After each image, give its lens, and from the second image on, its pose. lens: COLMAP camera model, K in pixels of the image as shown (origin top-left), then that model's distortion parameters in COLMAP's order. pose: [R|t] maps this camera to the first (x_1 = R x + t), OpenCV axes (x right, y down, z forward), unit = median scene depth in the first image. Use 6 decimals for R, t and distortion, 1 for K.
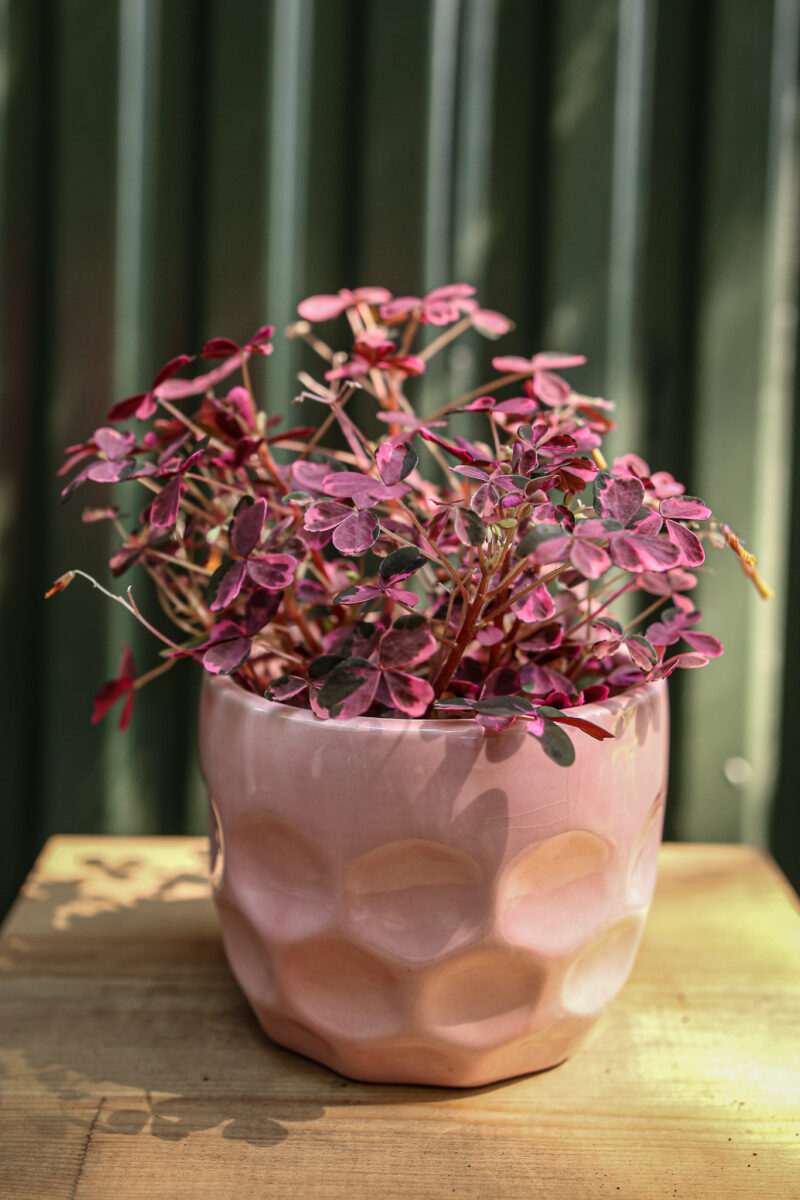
lens RADIAL K [[1466.1, 0, 367.1], [0, 1466.1, 543.1], [0, 0, 1]] dist [-0.000122, 0.000000]
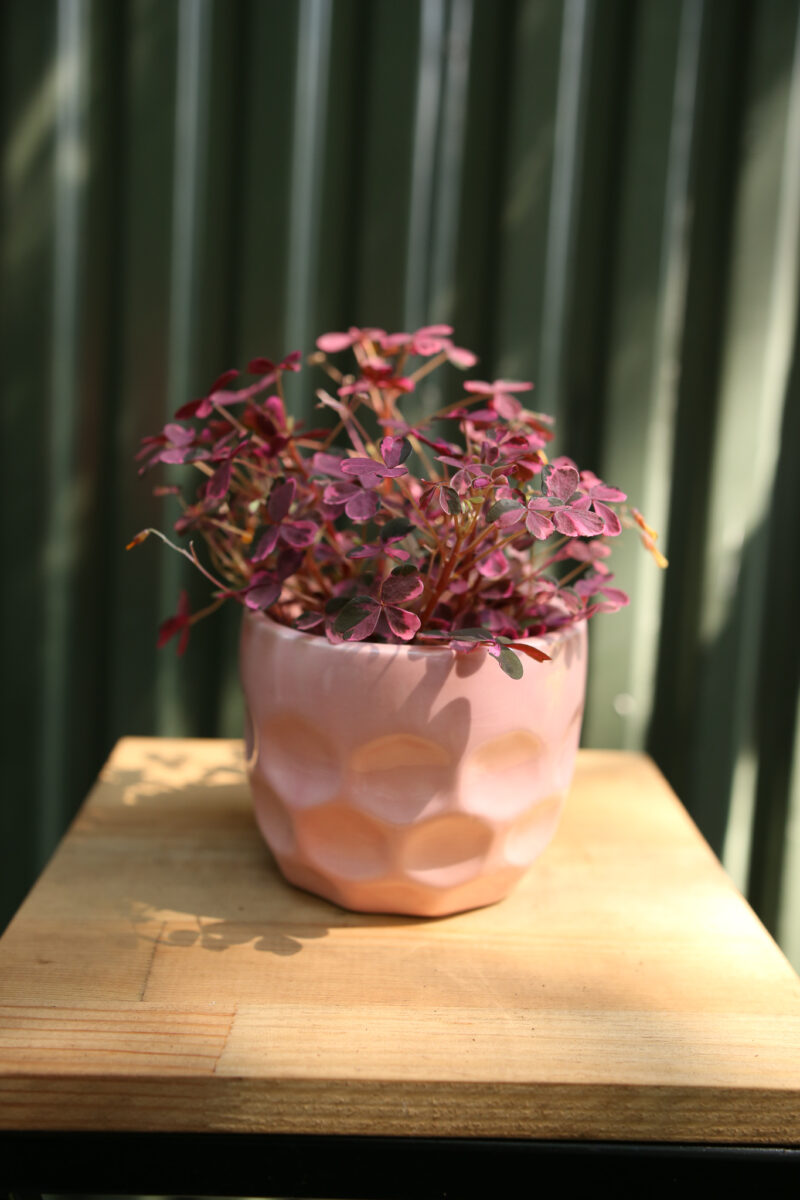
lens RADIAL K [[1092.3, 0, 397.7], [0, 1092.3, 599.4], [0, 0, 1]] dist [-0.000760, 0.000000]
pose [[0.998555, 0.022224, 0.048932, -0.022228], [-0.024647, 0.998470, 0.049497, 0.027663], [-0.047757, -0.050632, 0.997575, 0.000023]]
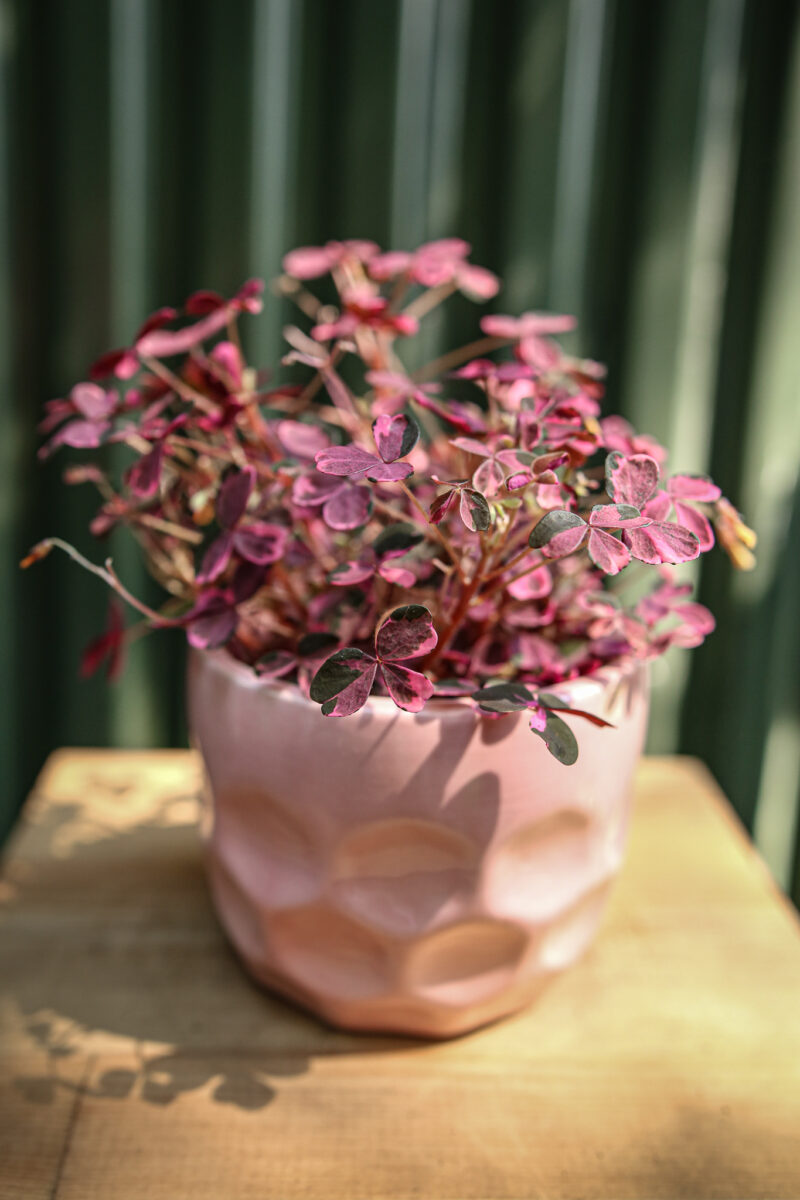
lens RADIAL K [[1092.3, 0, 406.0], [0, 1092.3, 596.9], [0, 0, 1]] dist [-0.000760, 0.000000]
pose [[0.997613, 0.008622, 0.068513, -0.018119], [-0.017269, 0.991798, 0.126641, -0.038610], [-0.066859, -0.127522, 0.989580, 0.279967]]
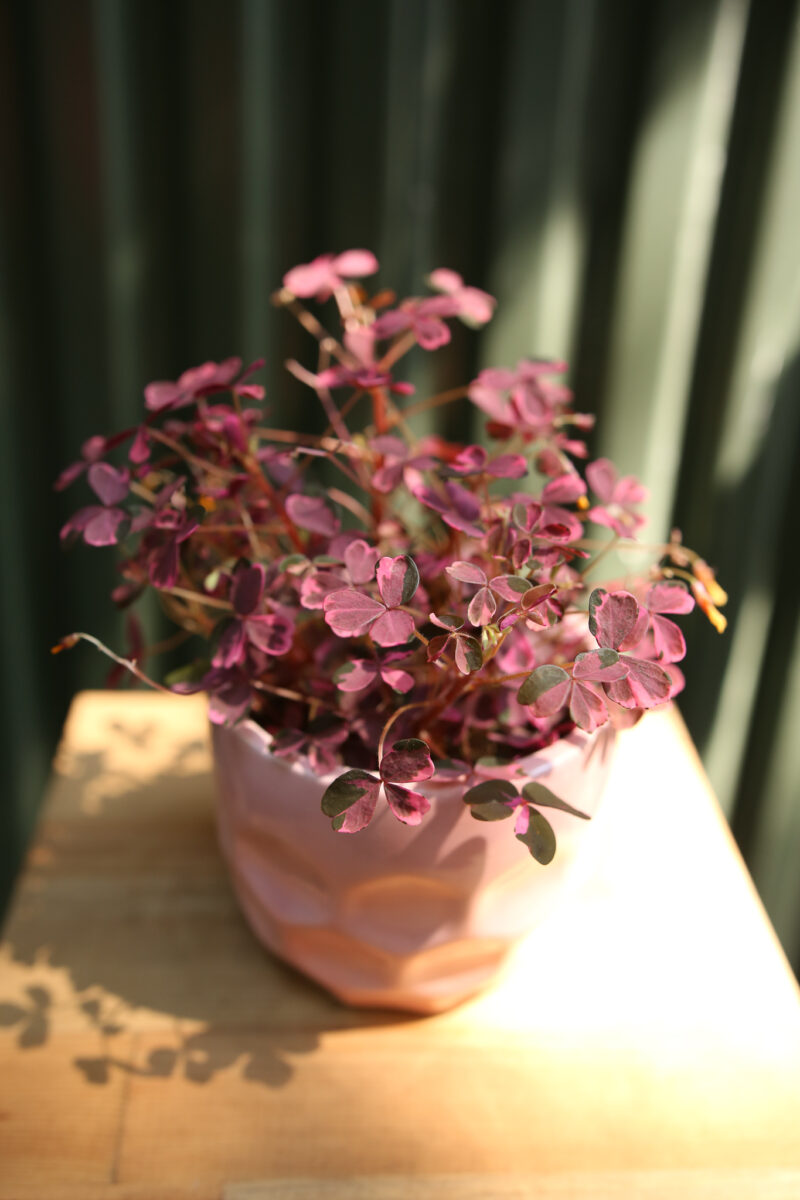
lens RADIAL K [[1092.3, 0, 399.5], [0, 1092.3, 593.5], [0, 0, 1]] dist [-0.000760, 0.000000]
pose [[0.997481, -0.005481, 0.070722, -0.028470], [-0.018469, 0.942553, 0.333547, -0.270200], [-0.068487, -0.334013, 0.940077, 0.271118]]
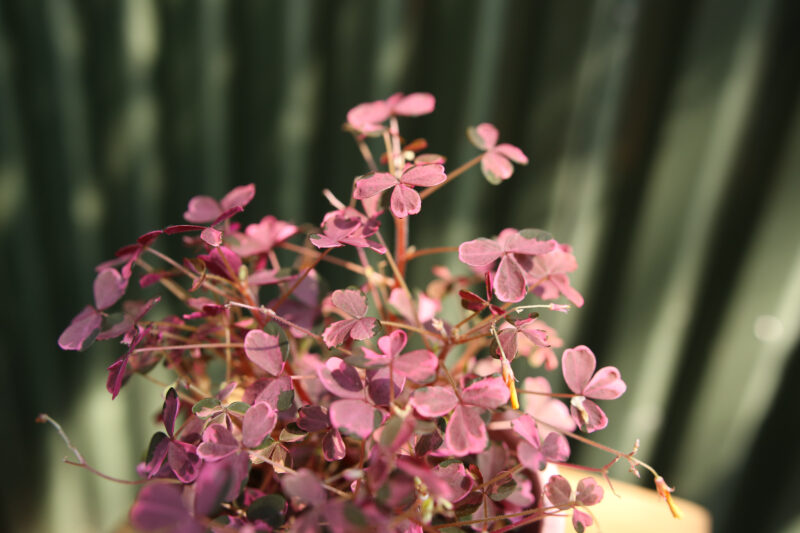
lens RADIAL K [[728.2, 0, 398.2], [0, 728.2, 266.3], [0, 0, 1]] dist [-0.000760, 0.000000]
pose [[0.940866, 0.194943, -0.277070, 0.219915], [-0.075443, 0.917880, 0.389622, -0.354476], [0.330271, -0.345679, 0.878309, 0.609914]]
